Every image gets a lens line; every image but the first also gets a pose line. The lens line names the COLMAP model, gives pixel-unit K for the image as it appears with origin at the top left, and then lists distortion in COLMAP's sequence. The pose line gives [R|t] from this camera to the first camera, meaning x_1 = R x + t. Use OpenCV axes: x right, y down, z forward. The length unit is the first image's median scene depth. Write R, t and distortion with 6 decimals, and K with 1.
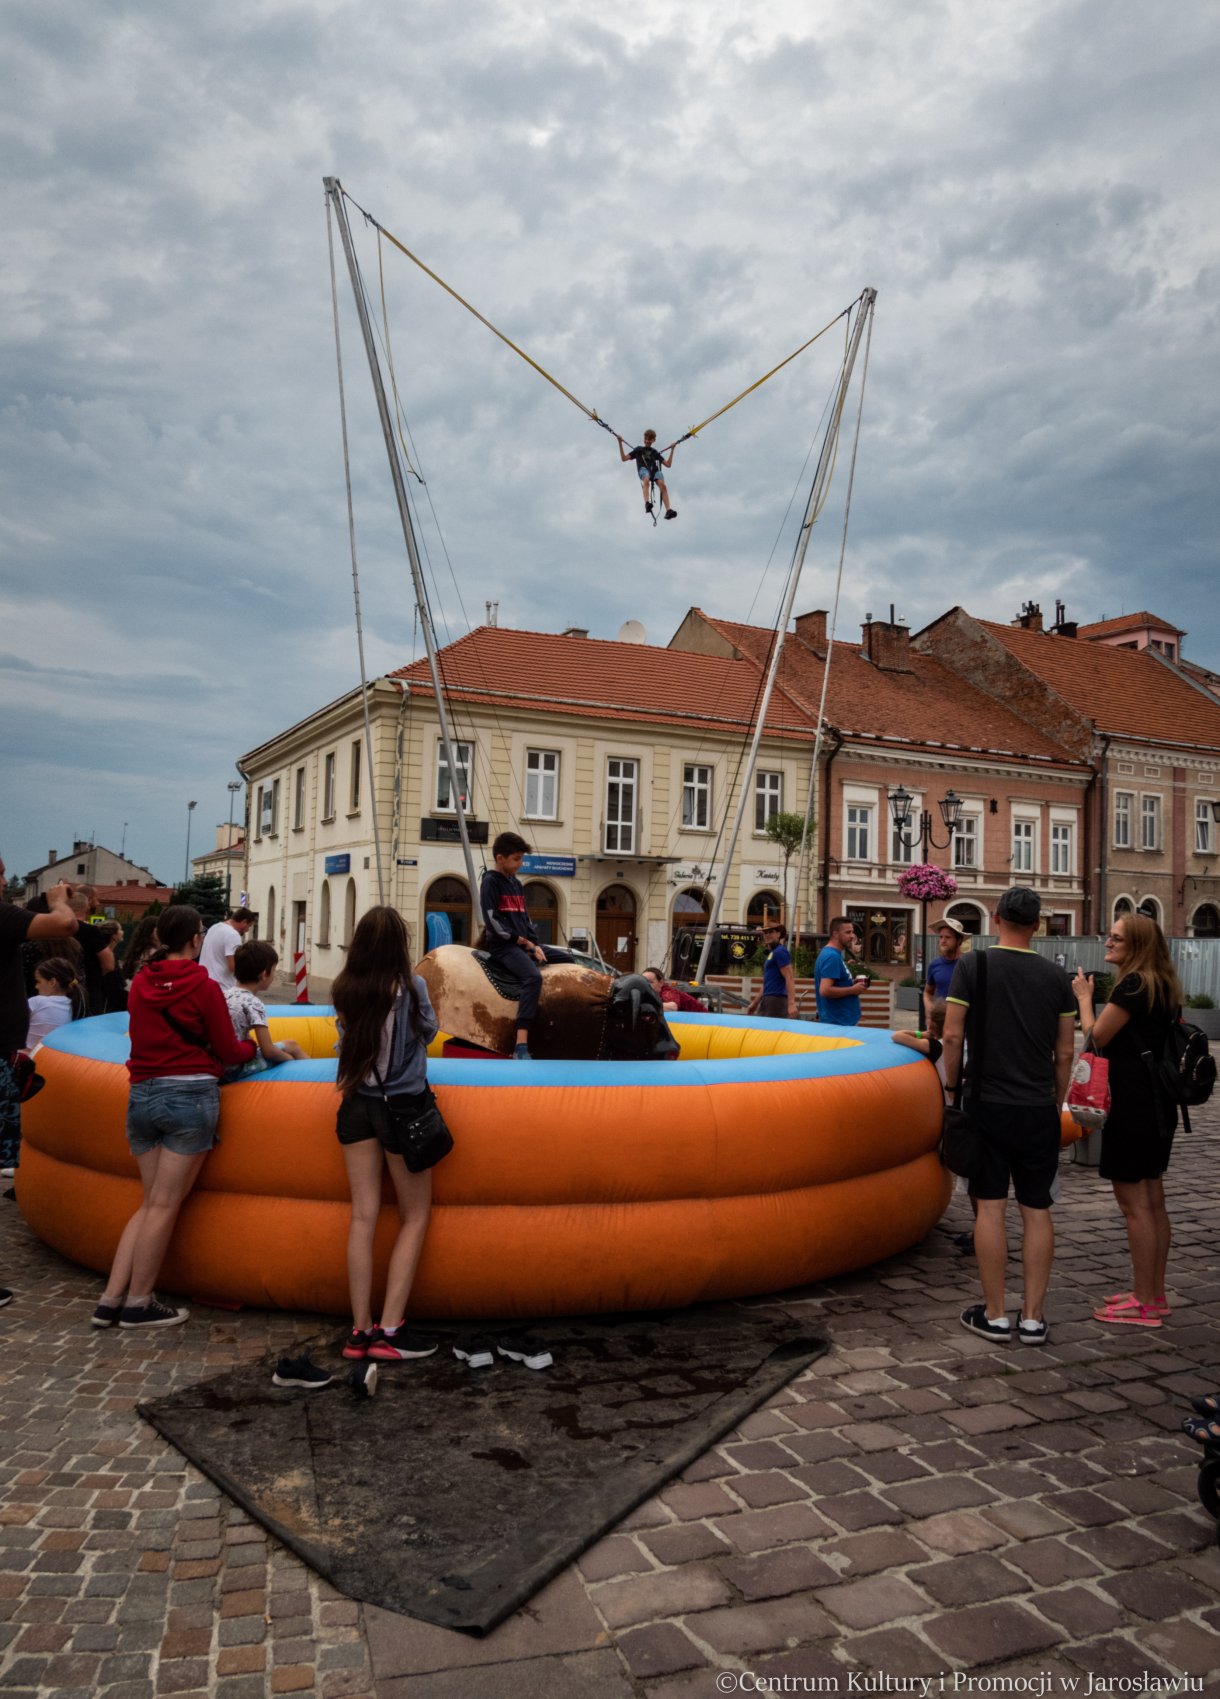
lens RADIAL K [[1161.3, 0, 610.0], [0, 1161.3, 849.5], [0, 0, 1]] dist [-0.088851, -0.000082]
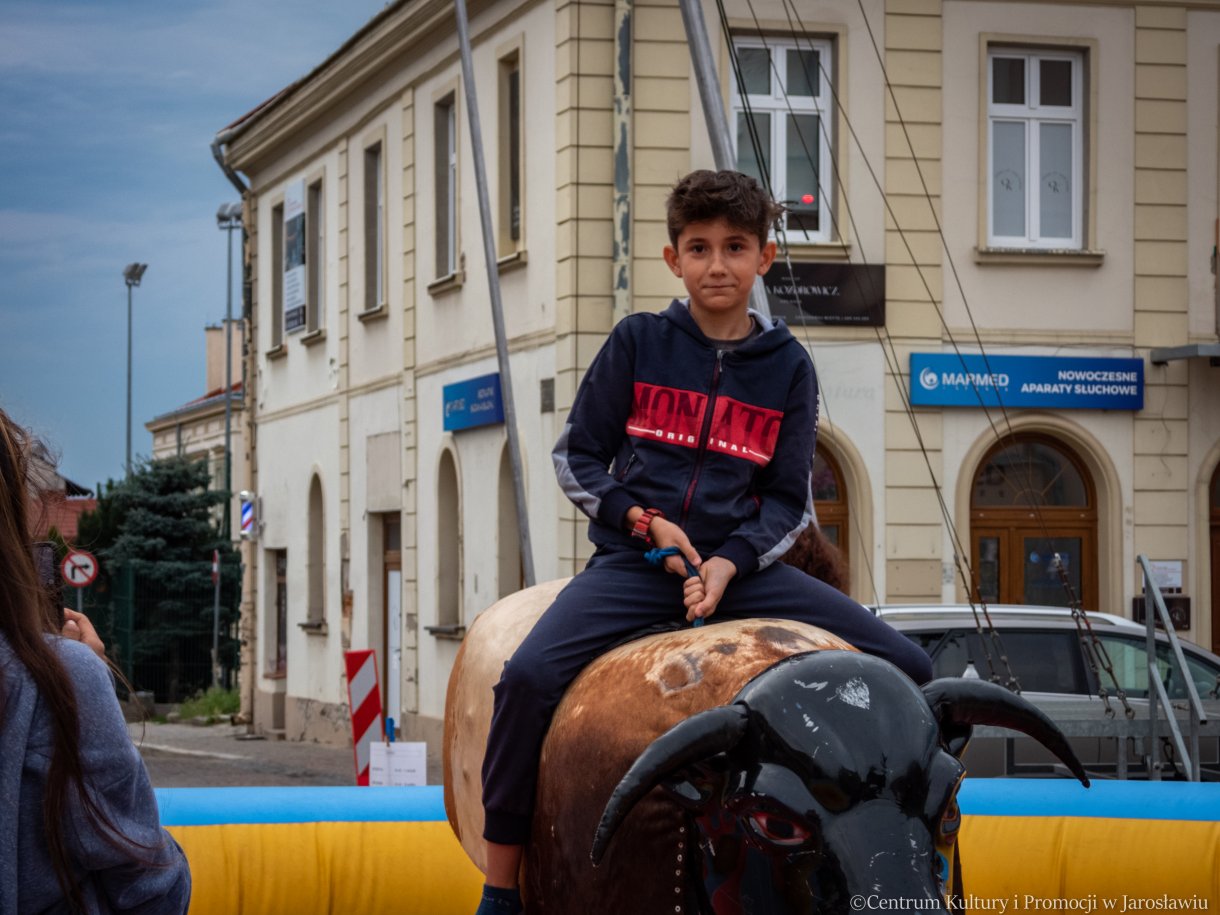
lens RADIAL K [[3145.2, 0, 610.0], [0, 3145.2, 457.5], [0, 0, 1]] dist [0.003240, -0.017491]
pose [[0.976398, -0.033160, -0.213419, 0.011890], [0.038867, 0.998989, 0.022598, 0.008260], [0.212454, -0.030360, 0.976699, 0.051388]]
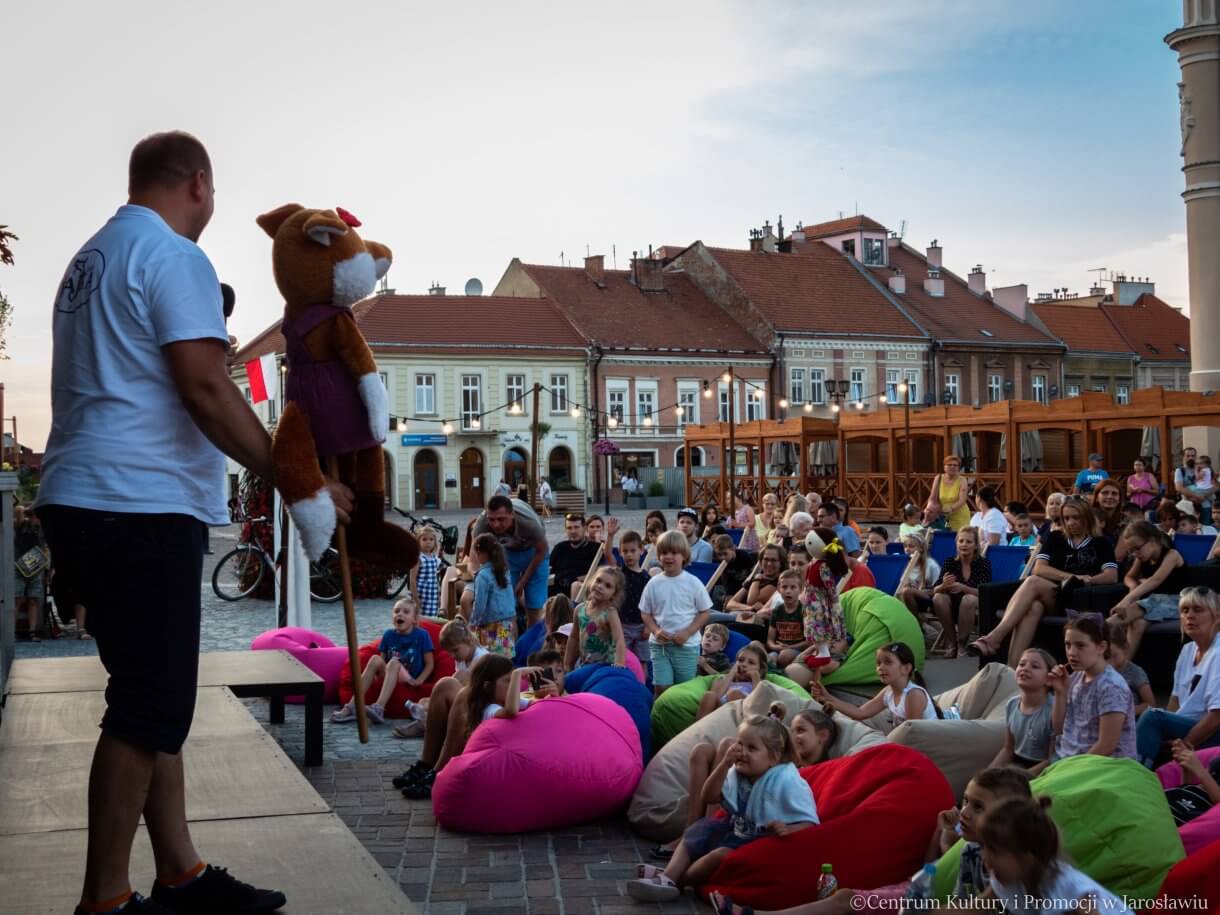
lens RADIAL K [[1525.5, 0, 610.0], [0, 1525.5, 457.5], [0, 0, 1]] dist [0.013042, 0.010112]
pose [[0.995439, -0.049933, 0.081289, 0.023680], [0.044394, 0.996658, 0.068578, -0.091263], [-0.084441, -0.064657, 0.994328, -1.148451]]
